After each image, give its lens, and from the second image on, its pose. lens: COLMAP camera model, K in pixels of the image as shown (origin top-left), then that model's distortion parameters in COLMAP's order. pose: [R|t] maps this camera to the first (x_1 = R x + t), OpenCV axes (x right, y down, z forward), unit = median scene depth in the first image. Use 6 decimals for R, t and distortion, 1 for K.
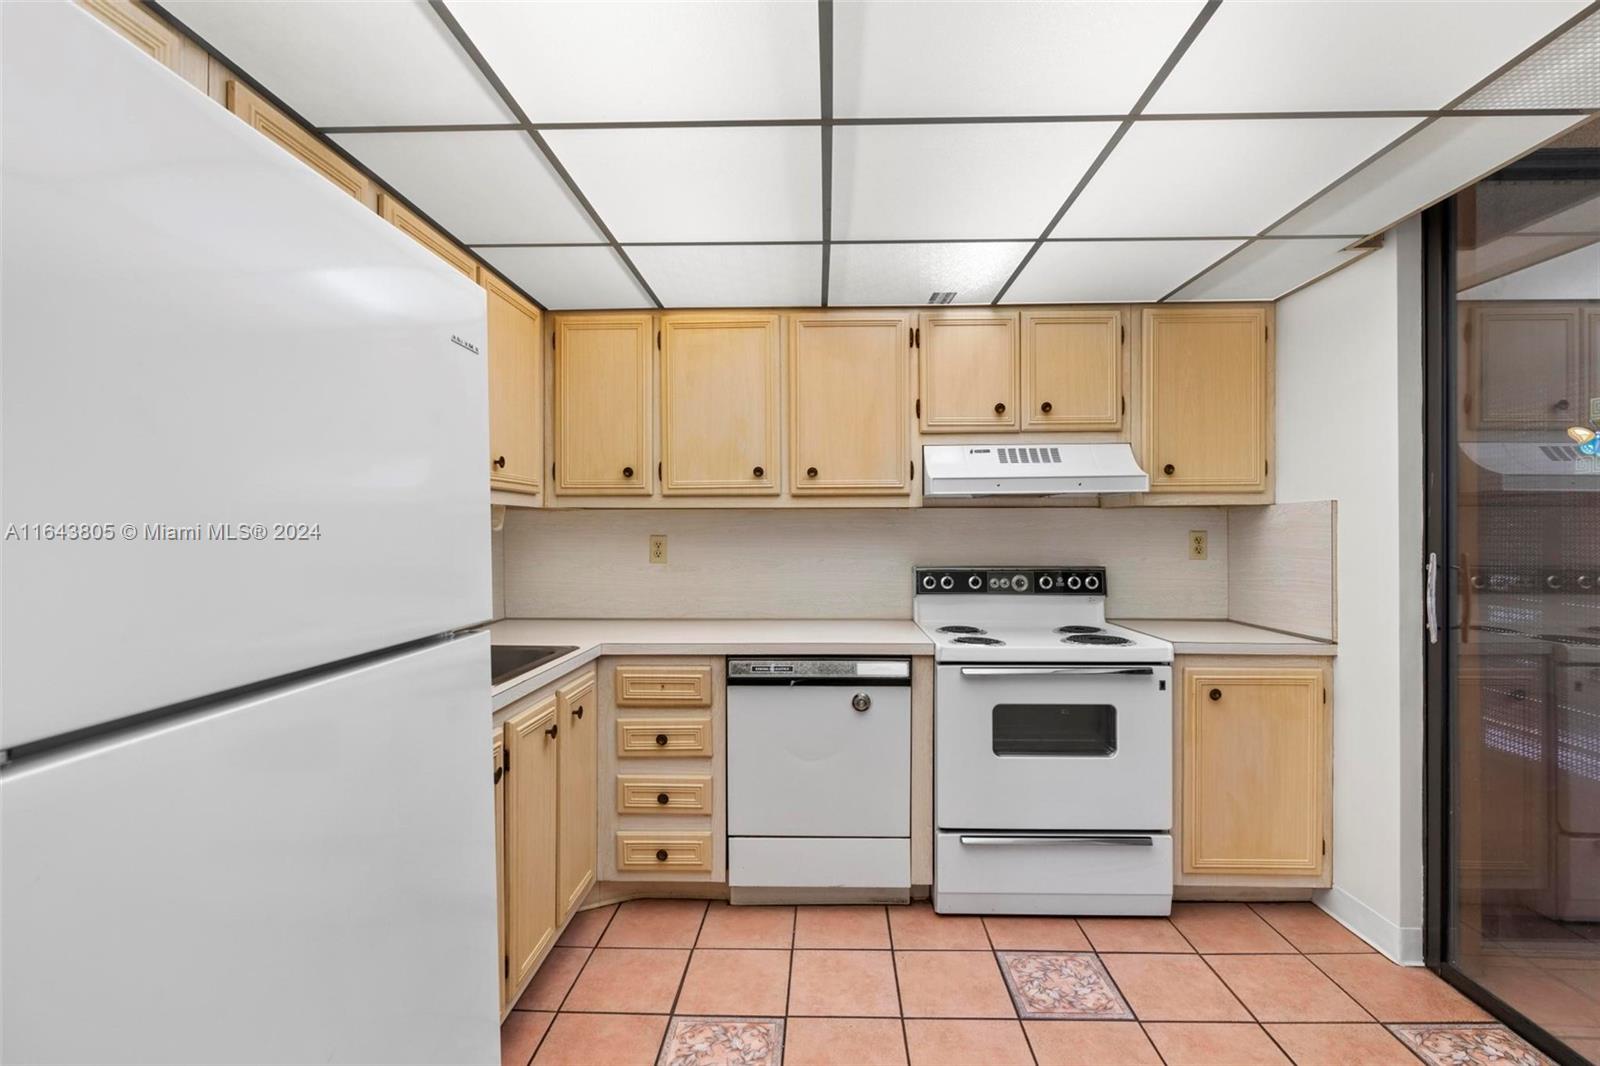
lens RADIAL K [[731.6, 0, 808.1], [0, 731.6, 534.1], [0, 0, 1]] dist [-0.004594, 0.001650]
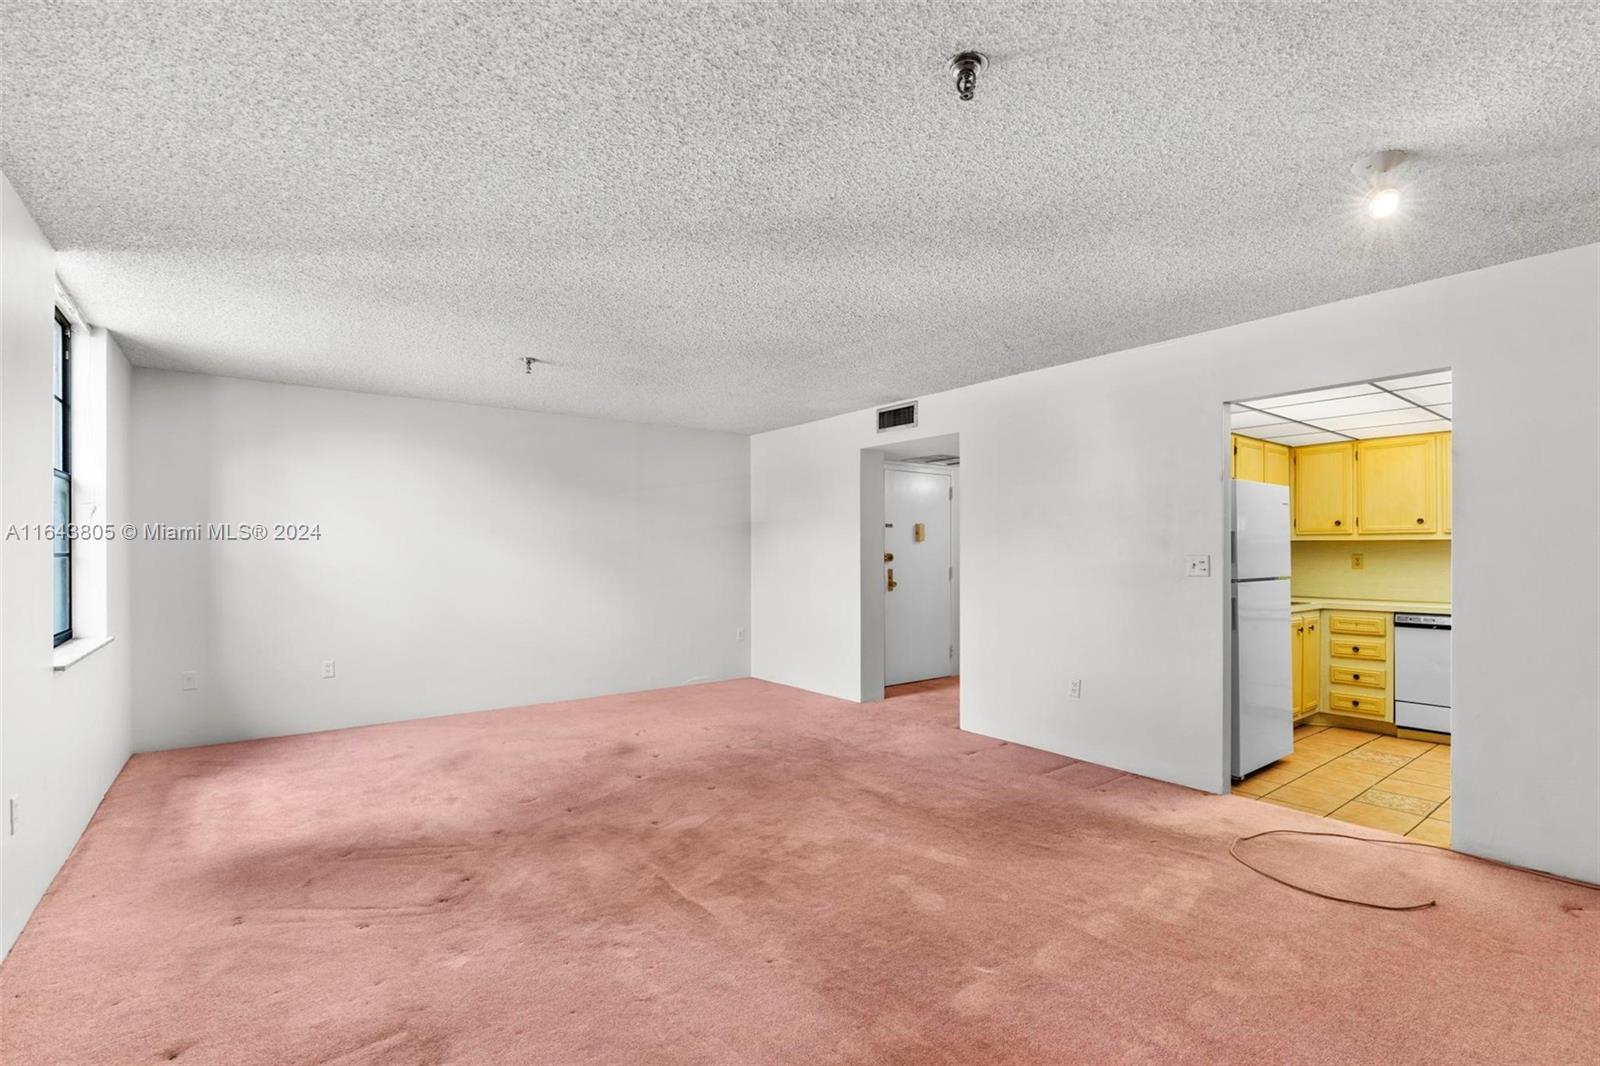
lens RADIAL K [[731.6, 0, 798.4], [0, 731.6, 557.5], [0, 0, 1]] dist [-0.004594, 0.001650]
pose [[0.632347, 0.002405, -0.774682, 0.414770], [-0.001942, 0.999997, 0.001519, 0.011338], [0.774683, 0.000544, 0.632350, -1.585337]]
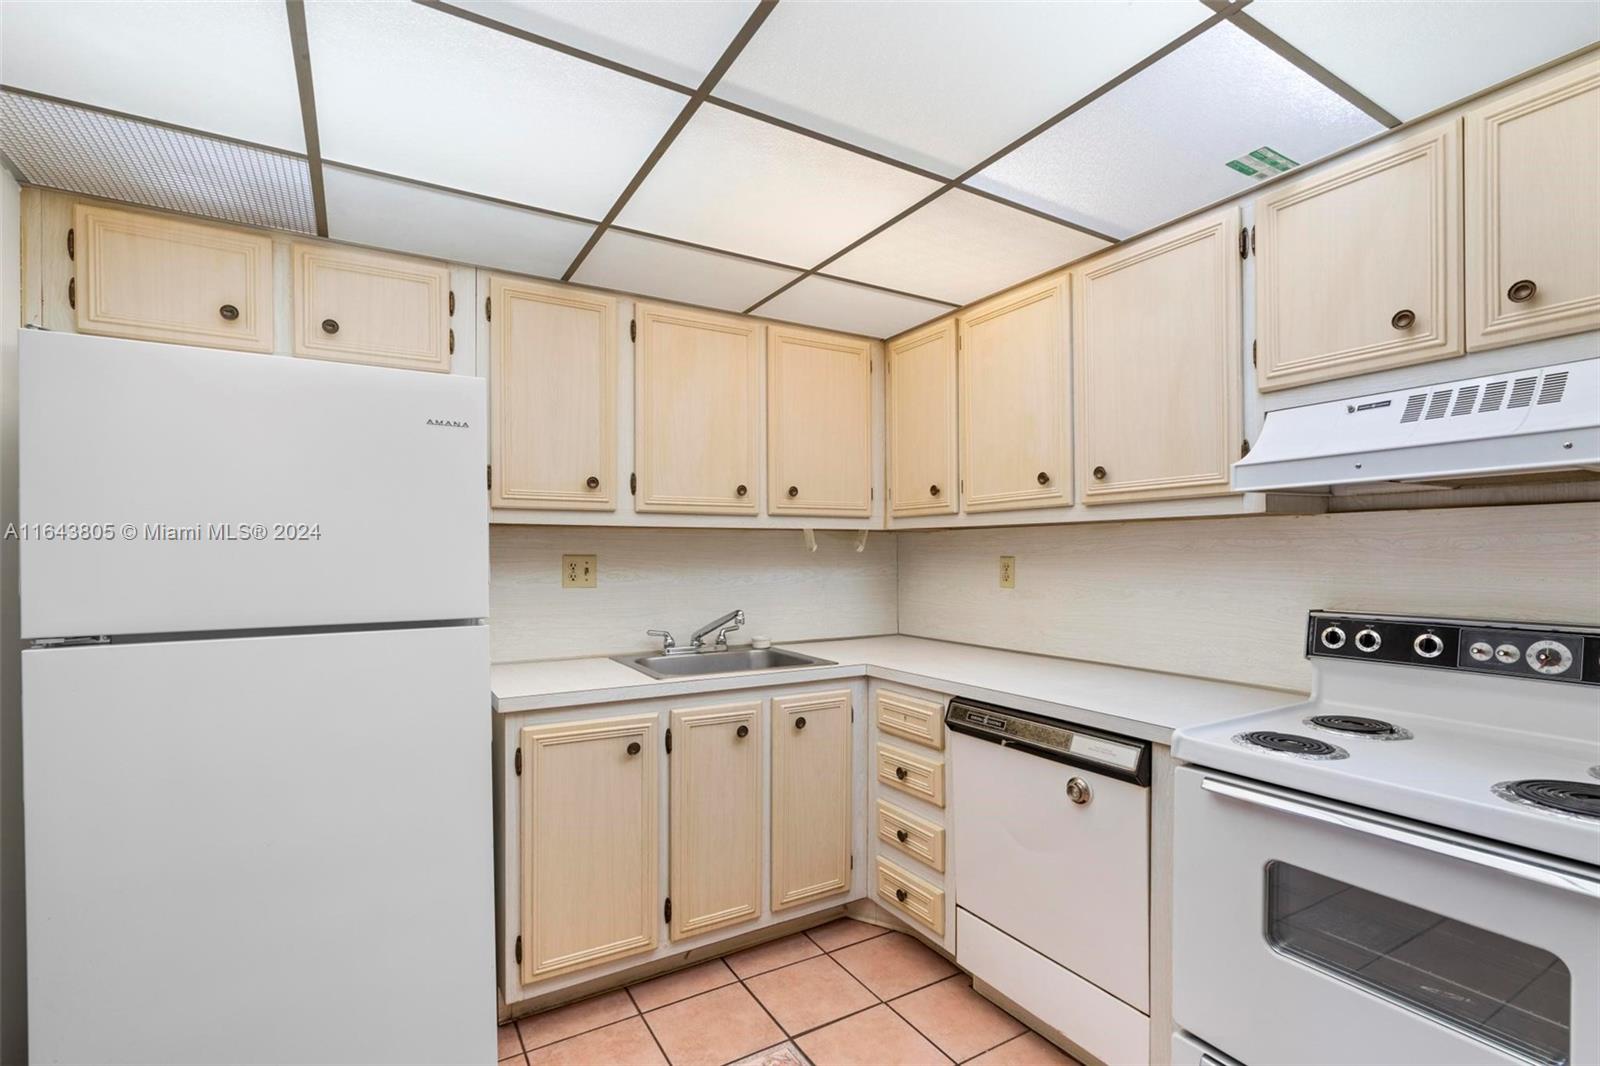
lens RADIAL K [[731.6, 0, 785.2], [0, 731.6, 558.4], [0, 0, 1]] dist [-0.004594, 0.001650]
pose [[0.533368, 0.005515, -0.845865, 0.504732], [0.000913, 0.999974, 0.007096, -0.003350], [0.845883, -0.004557, 0.533349, 0.361920]]
